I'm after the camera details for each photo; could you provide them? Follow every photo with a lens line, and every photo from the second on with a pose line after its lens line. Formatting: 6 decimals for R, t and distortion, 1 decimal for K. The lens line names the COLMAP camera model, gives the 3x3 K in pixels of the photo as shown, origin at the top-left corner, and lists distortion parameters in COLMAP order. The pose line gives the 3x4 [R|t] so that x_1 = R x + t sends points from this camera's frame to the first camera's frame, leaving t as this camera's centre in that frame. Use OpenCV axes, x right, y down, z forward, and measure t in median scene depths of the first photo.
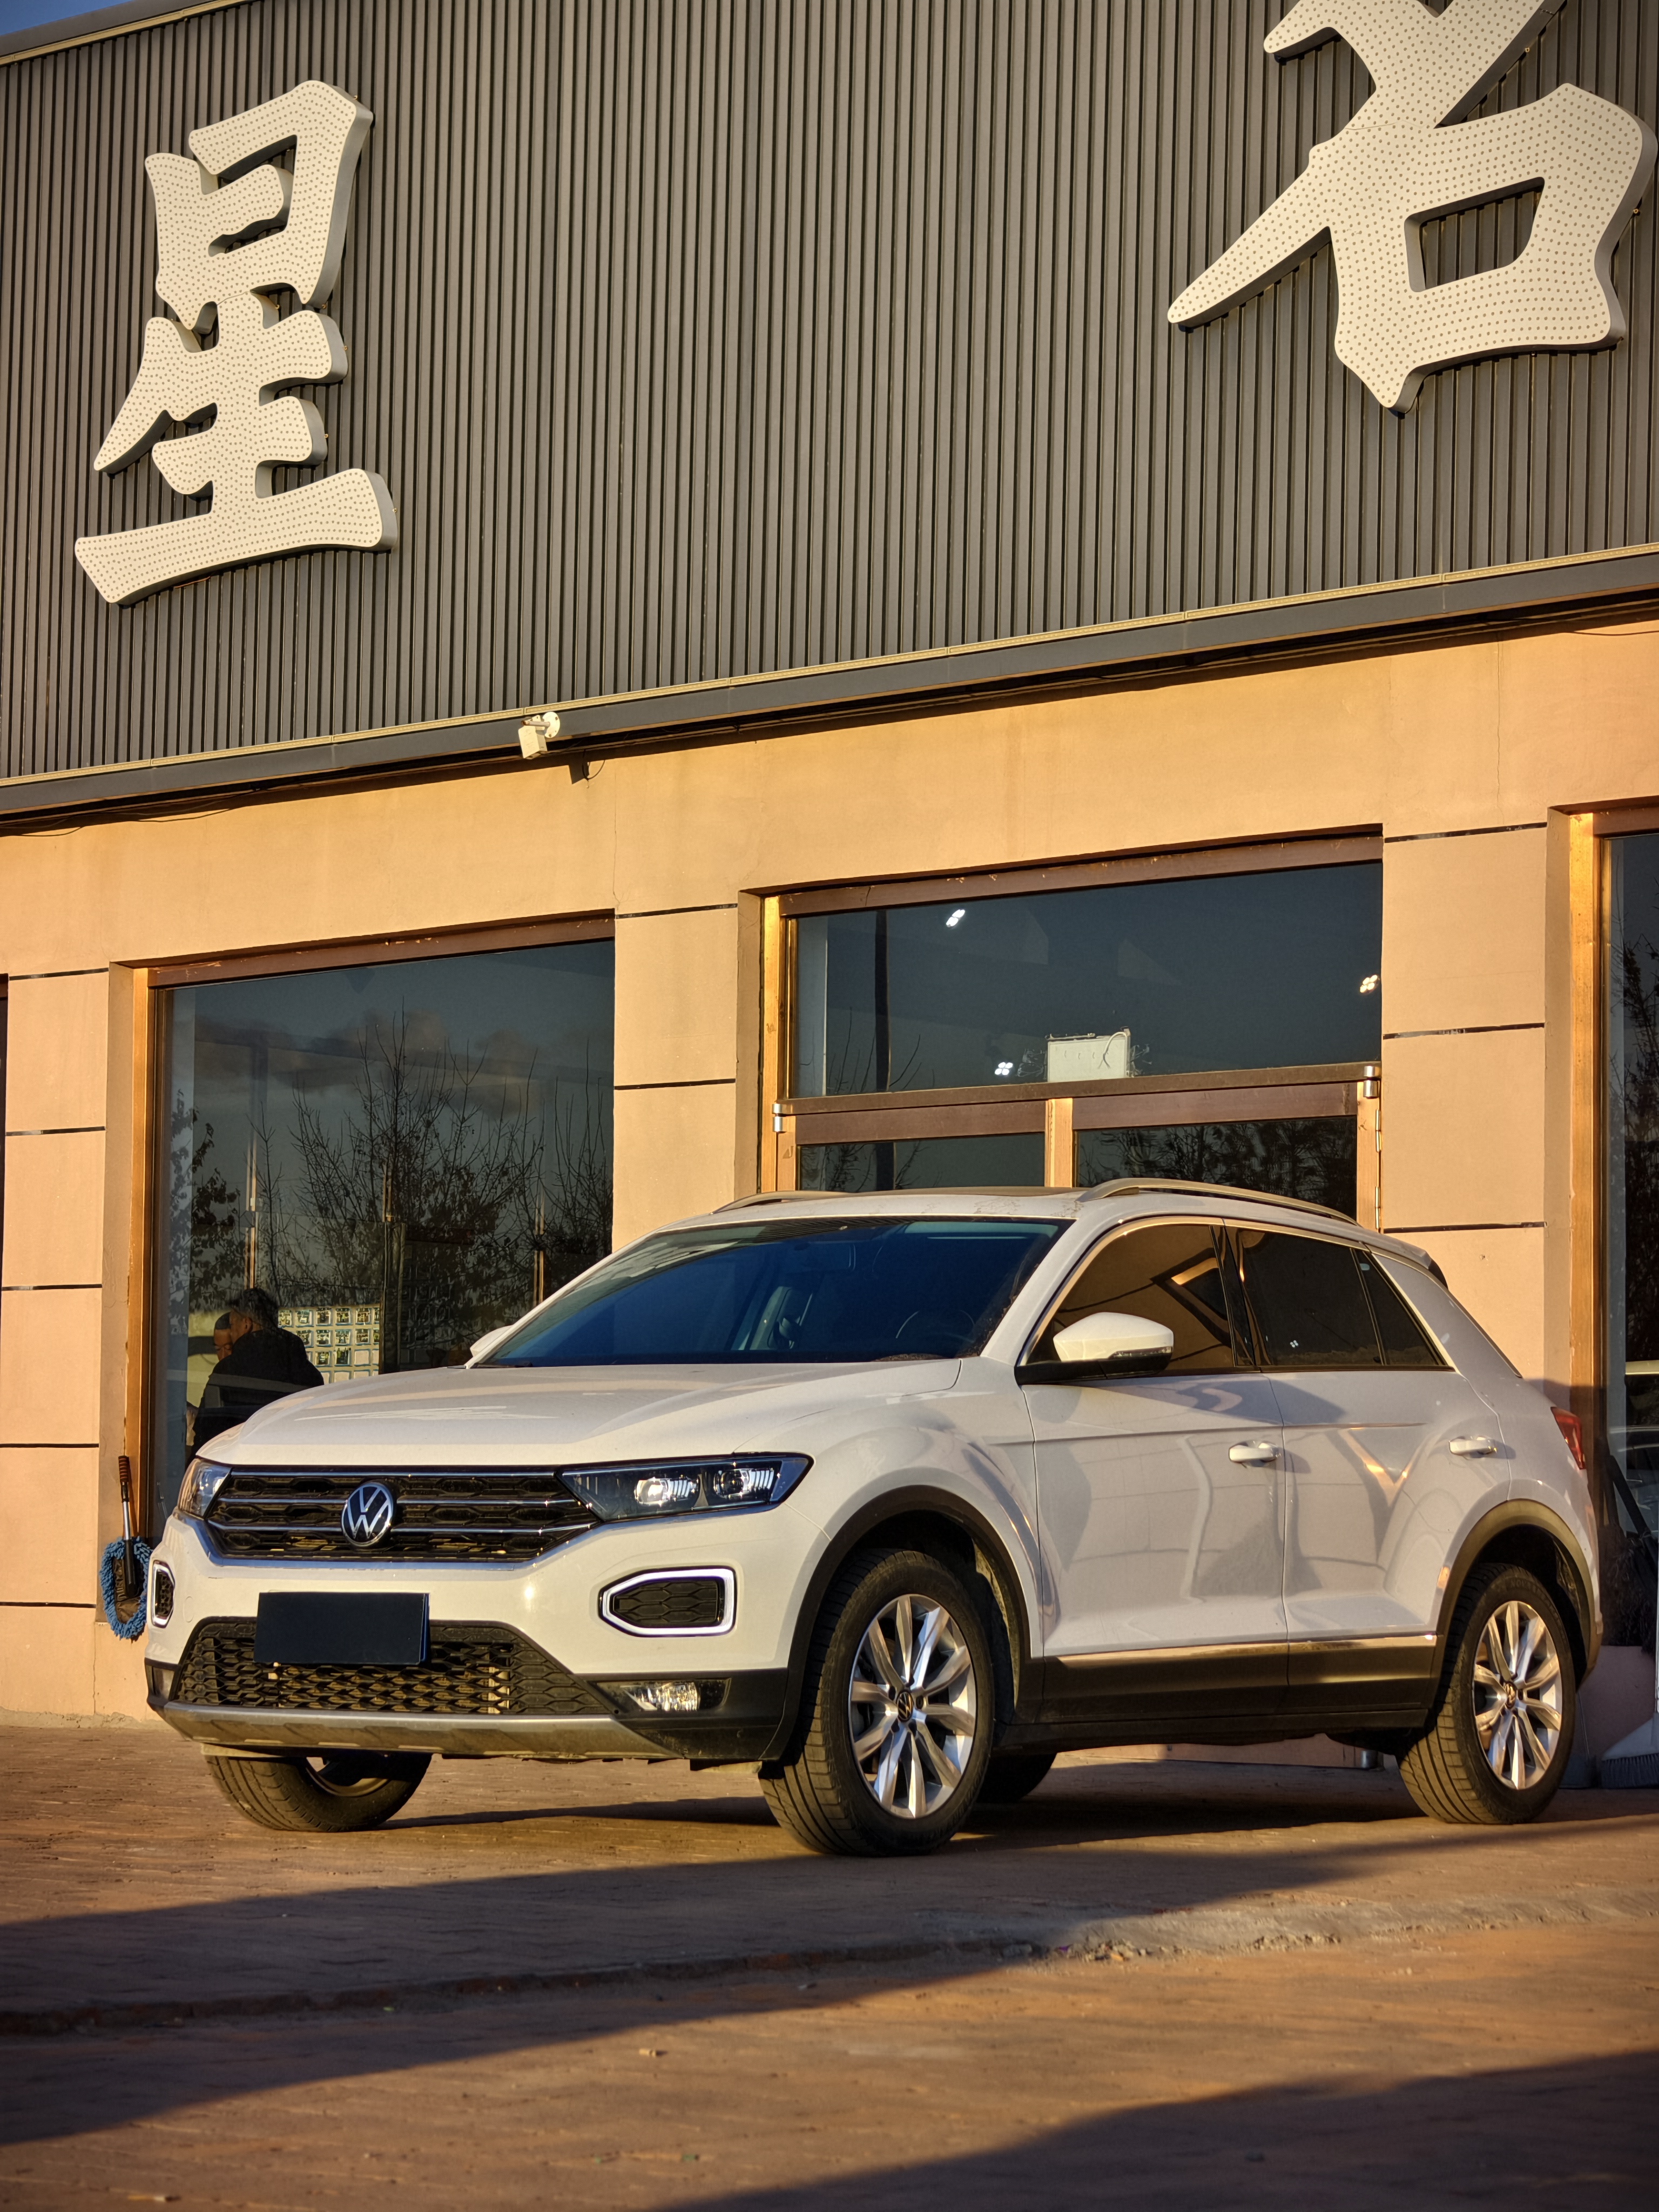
lens RADIAL K [[5452.6, 0, 829.5], [0, 5452.6, 1106.0], [0, 0, 1]] dist [0.114261, 0.576505]
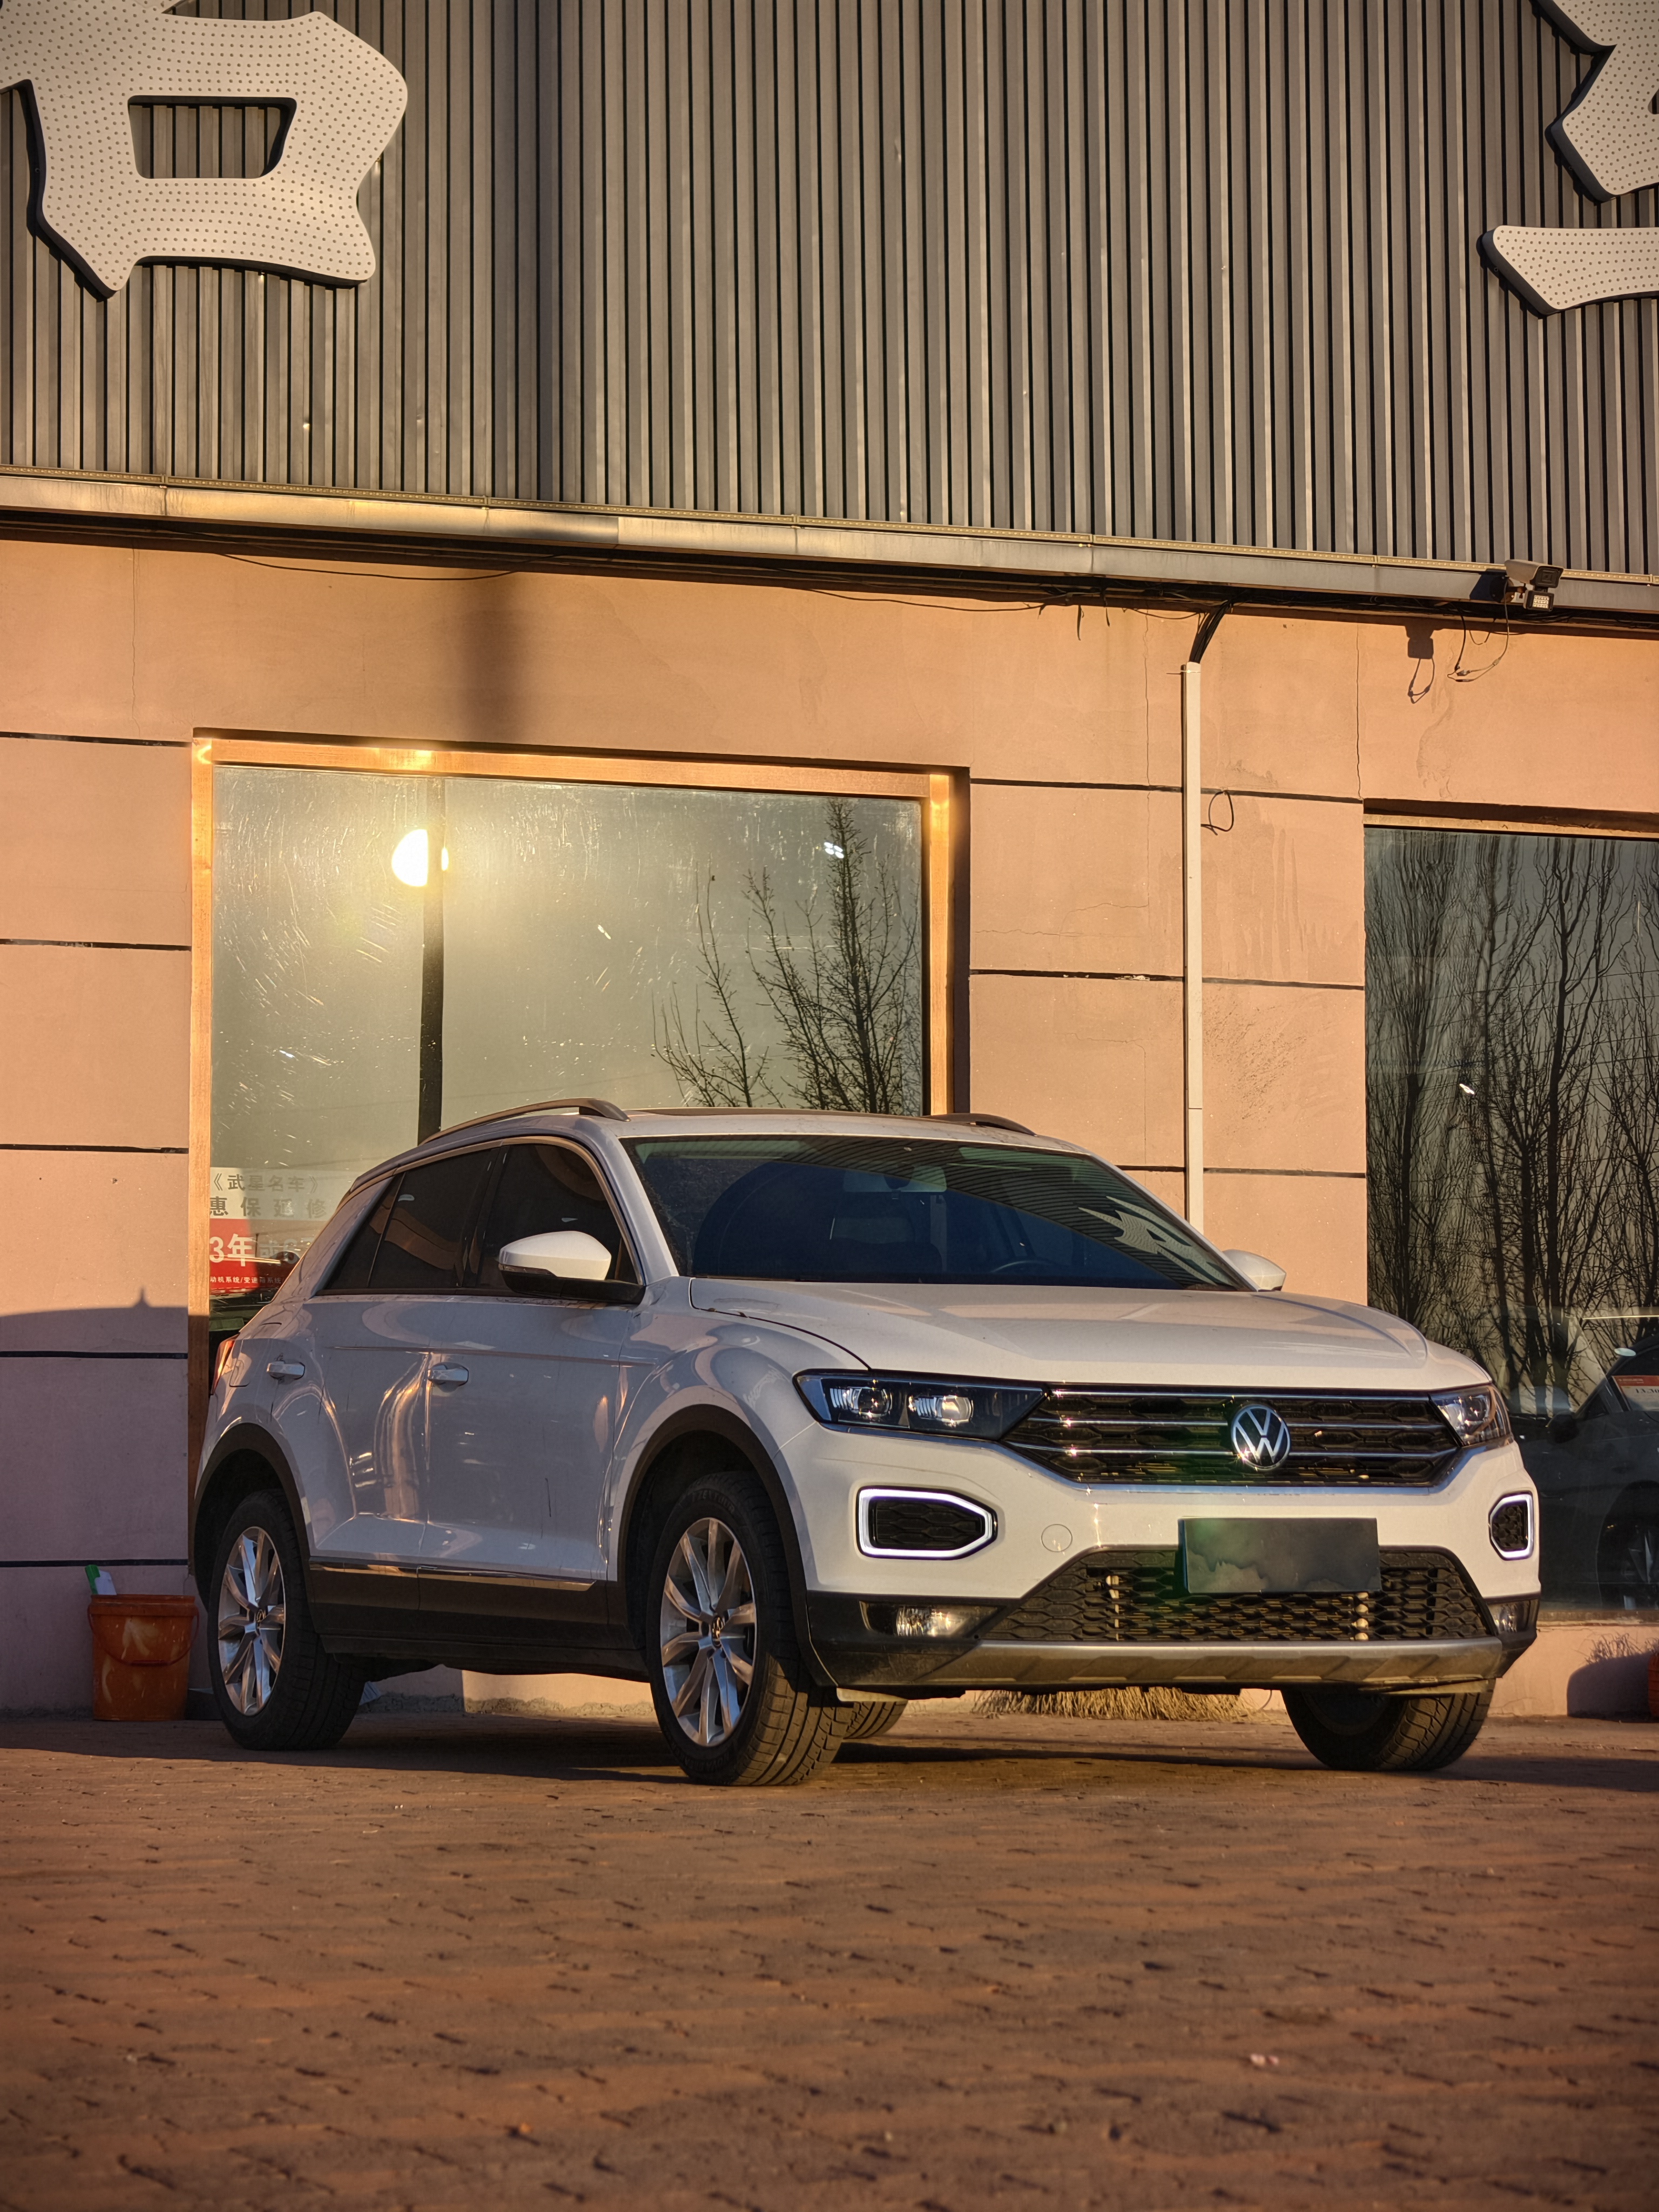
lens RADIAL K [[5452.6, 0, 829.5], [0, 5452.6, 1106.0], [0, 0, 1]] dist [0.114261, 0.576505]
pose [[0.467359, 0.059195, 0.882084, -0.588077], [-0.067737, 0.997220, -0.031033, 0.031283], [-0.881469, -0.045246, 0.470069, 0.374787]]
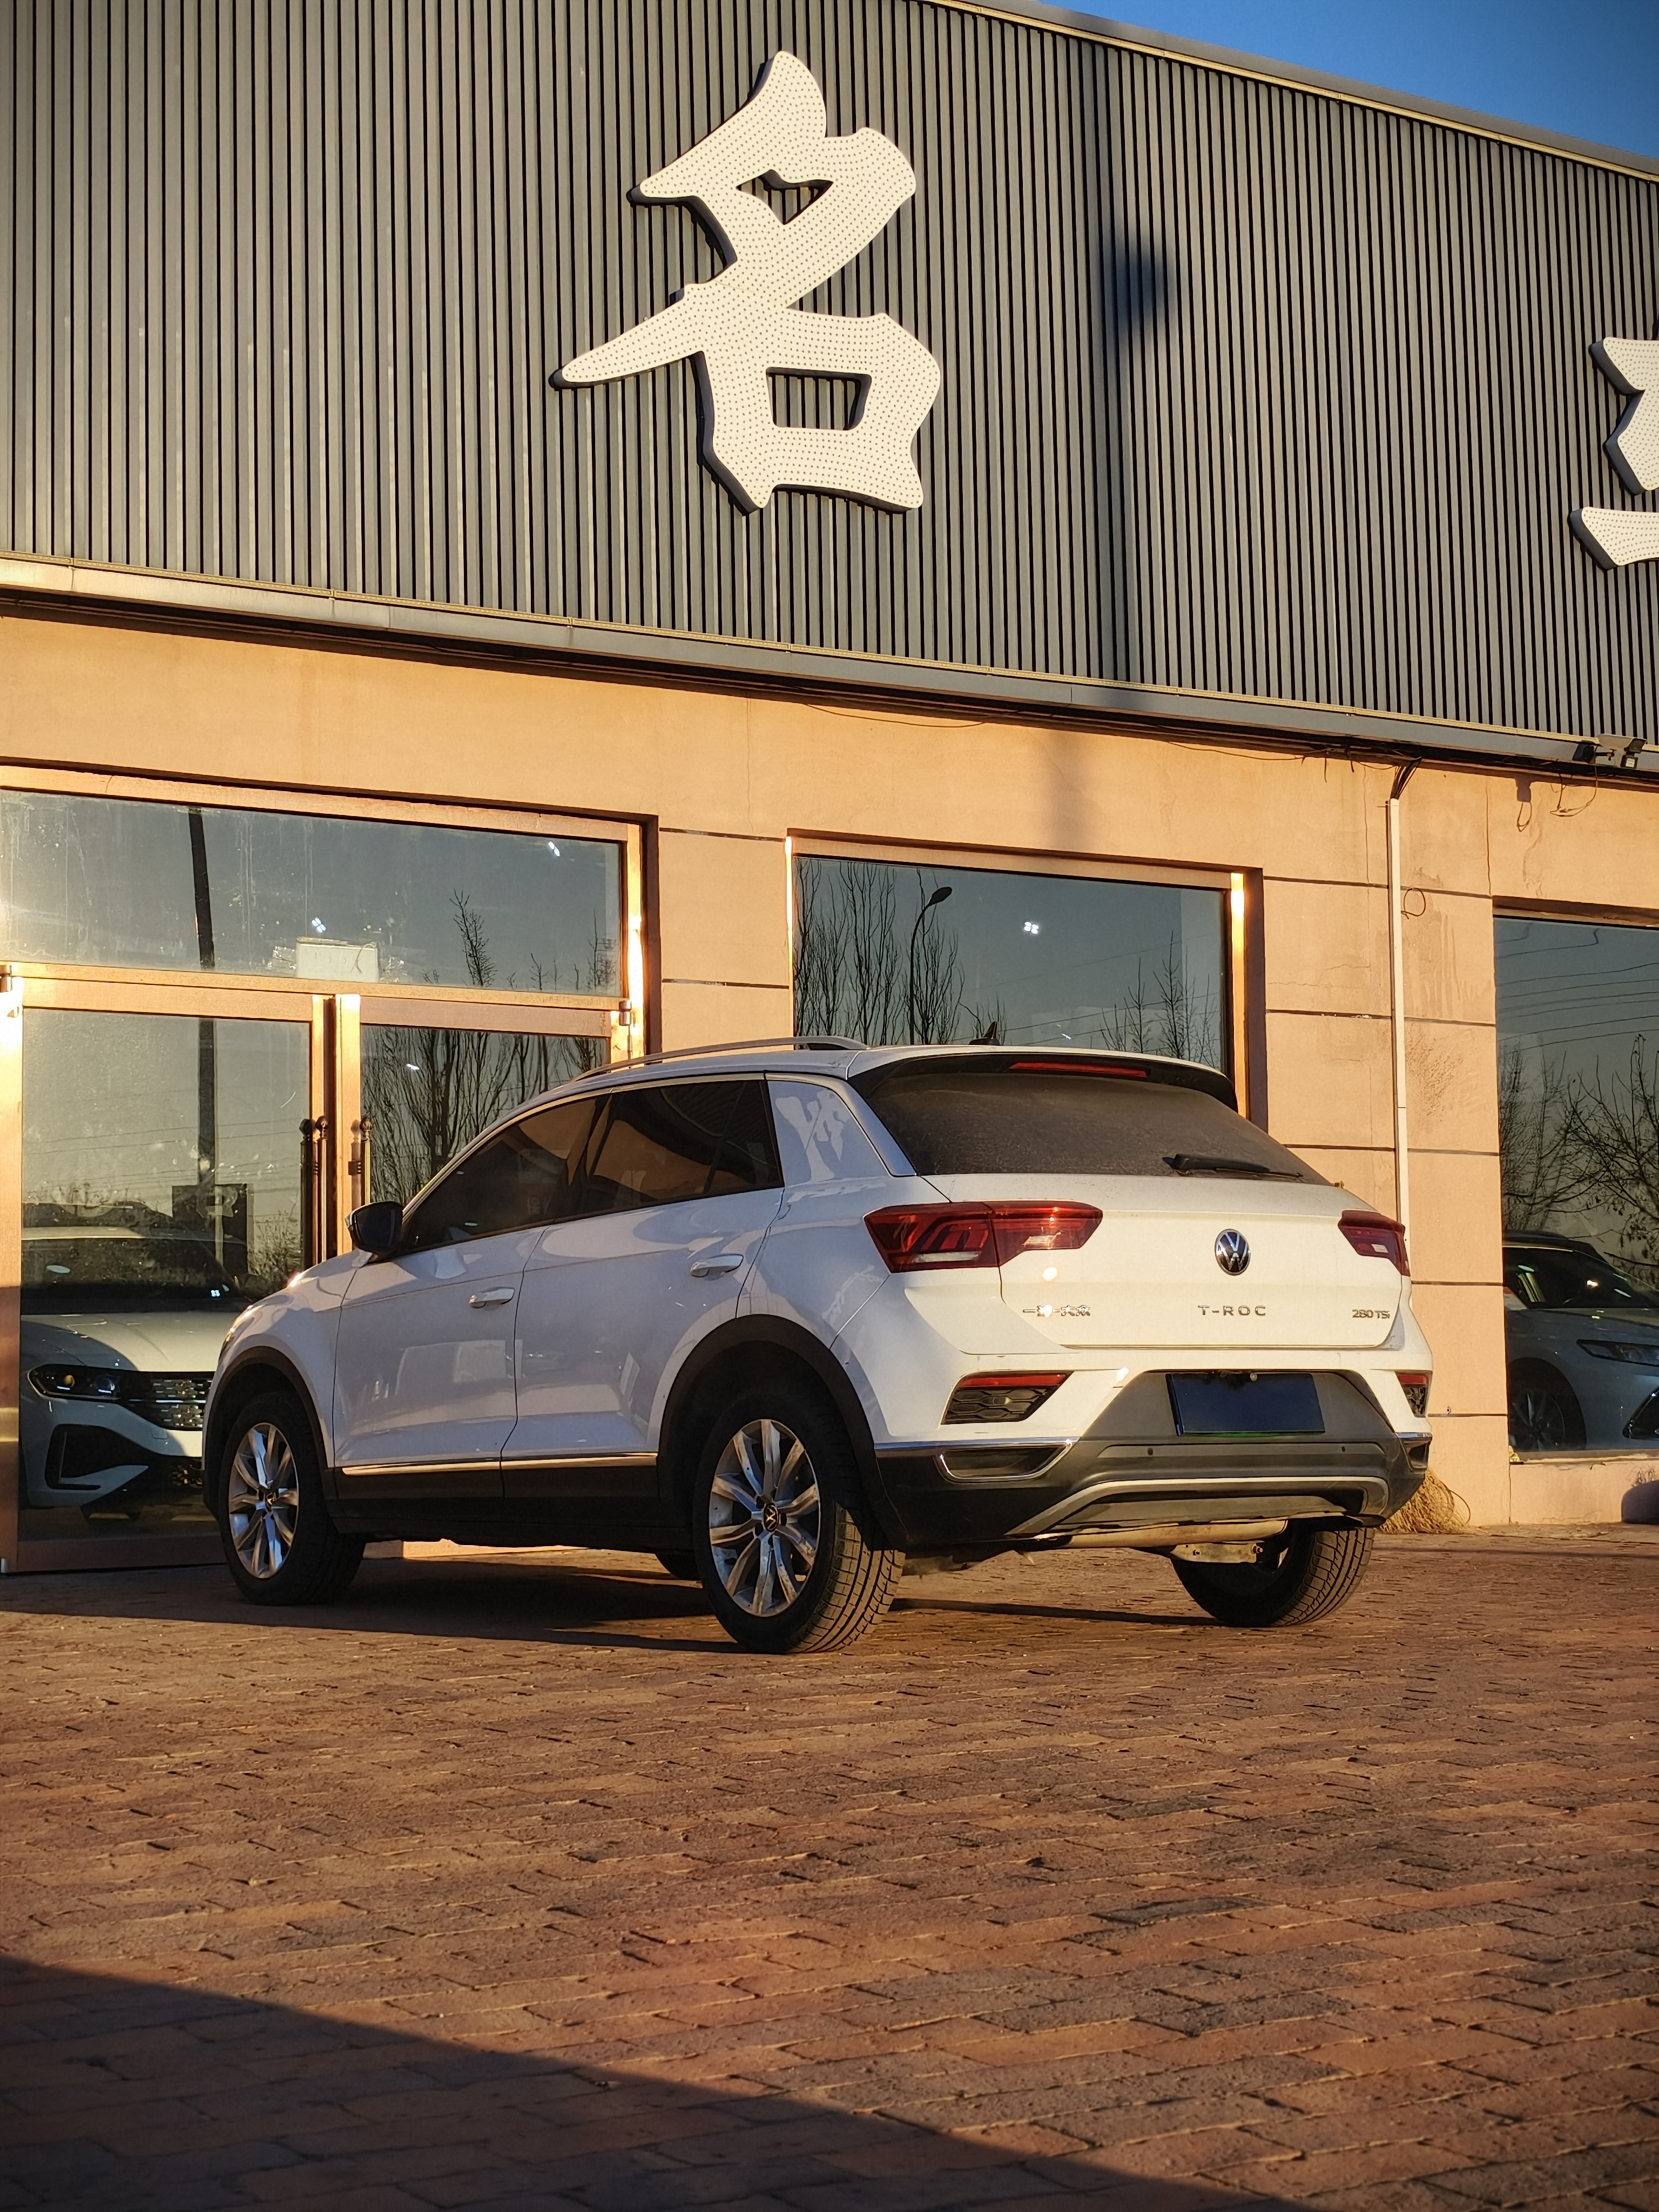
lens RADIAL K [[3284.3, 0, 835.2], [0, 3284.3, 1136.4], [0, 0, 1]] dist [0.111420, -0.054362]
pose [[0.285582, 0.055127, 0.956767, -0.559126], [-0.064729, 0.997174, -0.038134, 0.045651], [-0.956166, -0.051040, 0.288343, 0.647617]]
